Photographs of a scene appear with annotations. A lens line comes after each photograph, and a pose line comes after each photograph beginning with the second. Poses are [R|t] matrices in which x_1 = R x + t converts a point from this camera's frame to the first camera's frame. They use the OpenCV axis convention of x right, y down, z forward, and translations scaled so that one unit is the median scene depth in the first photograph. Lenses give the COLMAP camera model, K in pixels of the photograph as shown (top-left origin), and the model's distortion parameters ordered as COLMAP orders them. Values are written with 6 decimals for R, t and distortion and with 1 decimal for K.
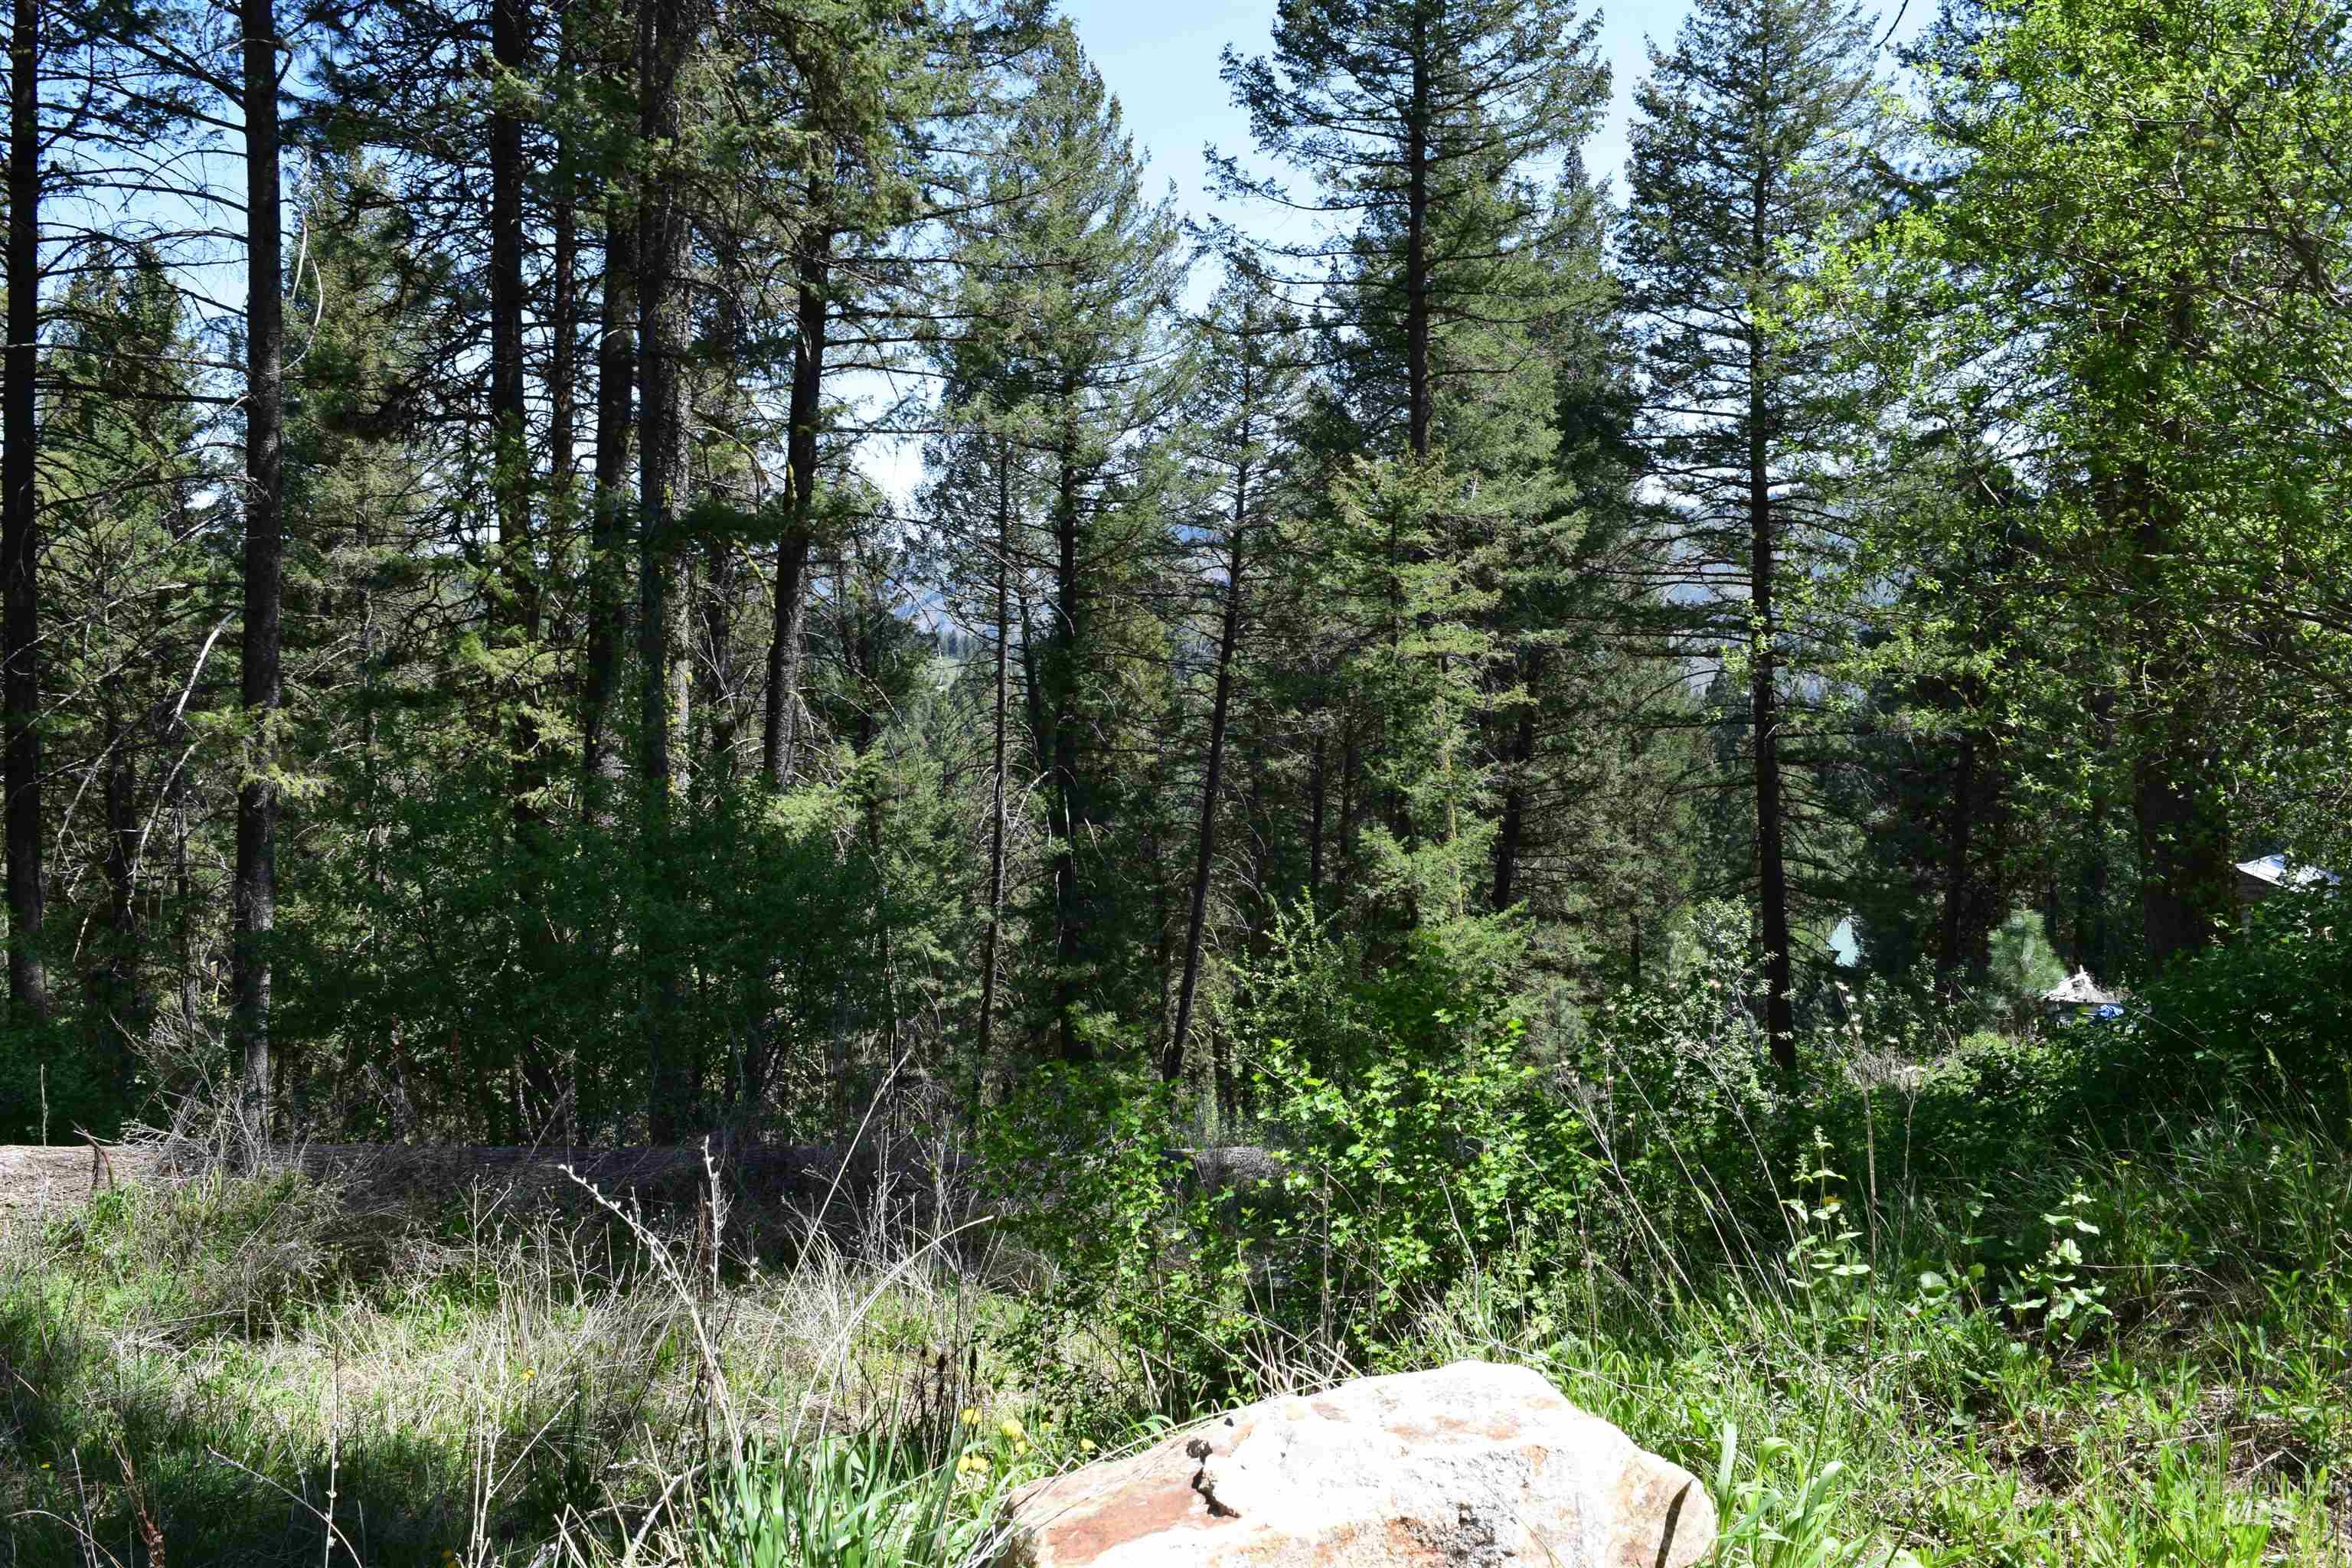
lens RADIAL K [[1838.2, 0, 1176.0], [0, 1838.2, 784.0], [0, 0, 1]] dist [-0.094318, 0.011472]
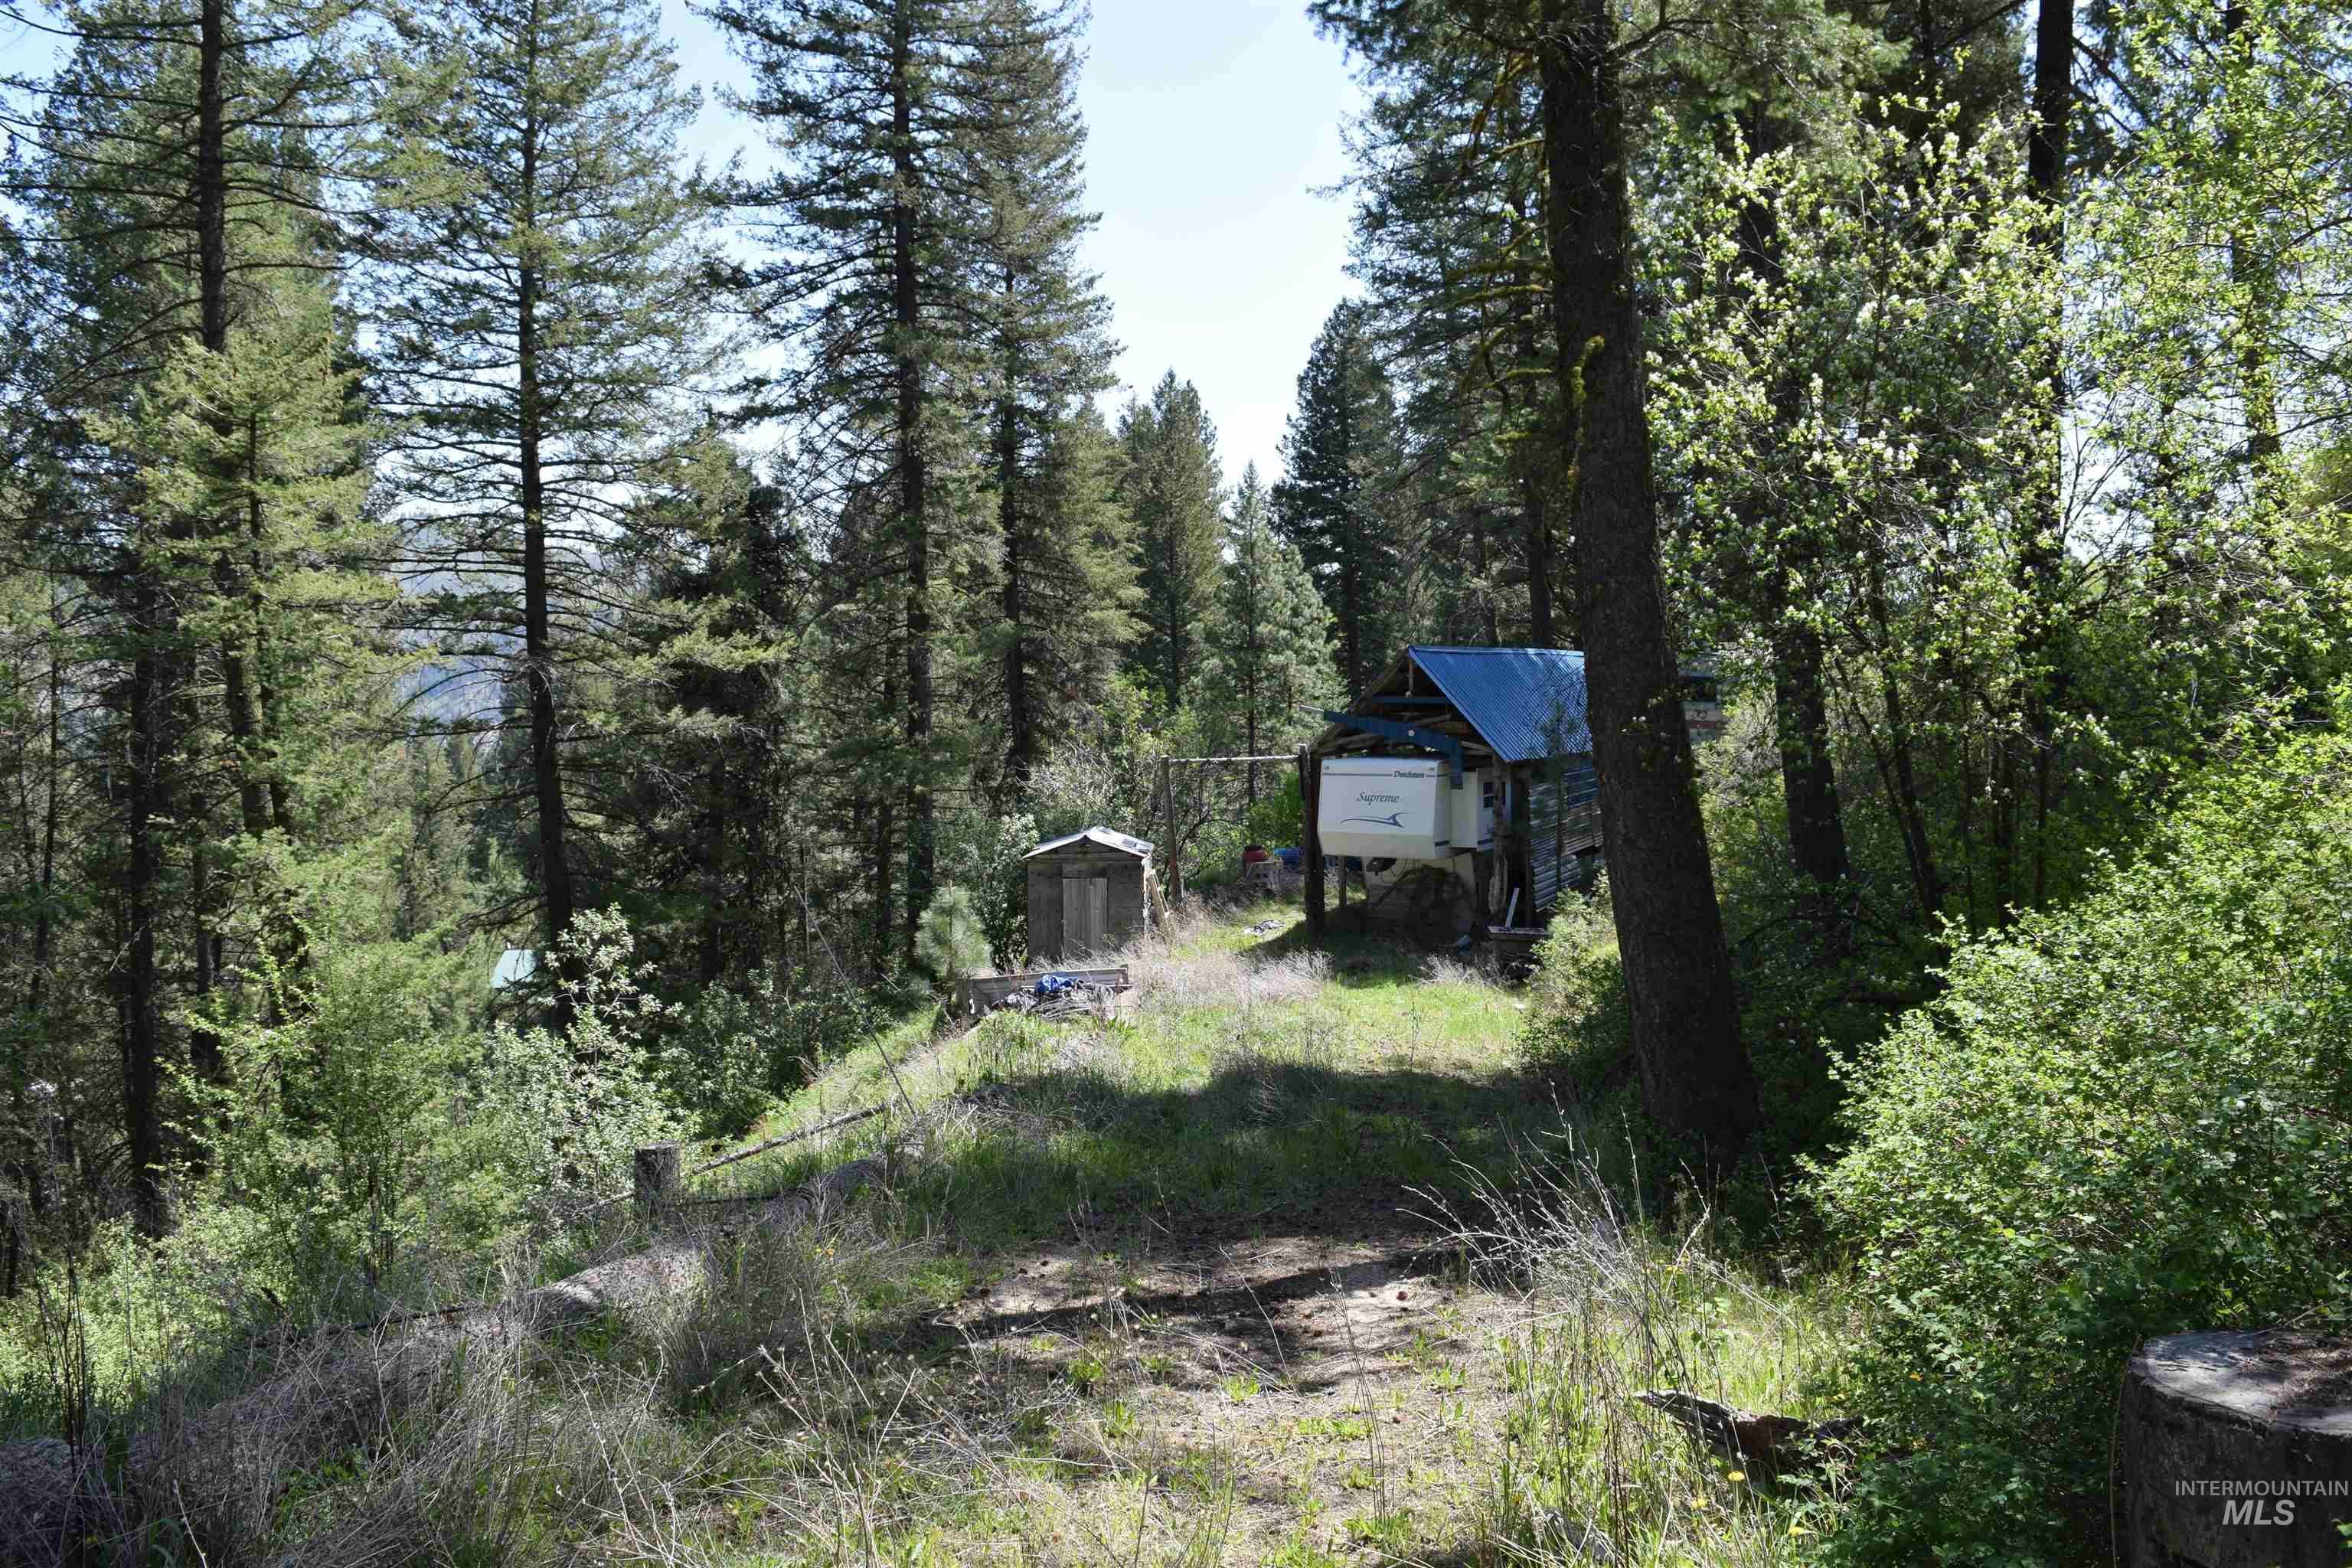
lens RADIAL K [[1832.9, 0, 1192.2], [0, 1832.9, 772.3], [0, 0, 1]] dist [-0.080409, 0.006109]
pose [[0.734566, -0.035293, 0.677619, -0.060759], [0.054203, 0.998507, -0.006753, 0.014560], [-0.676369, 0.041689, 0.735383, 0.126195]]
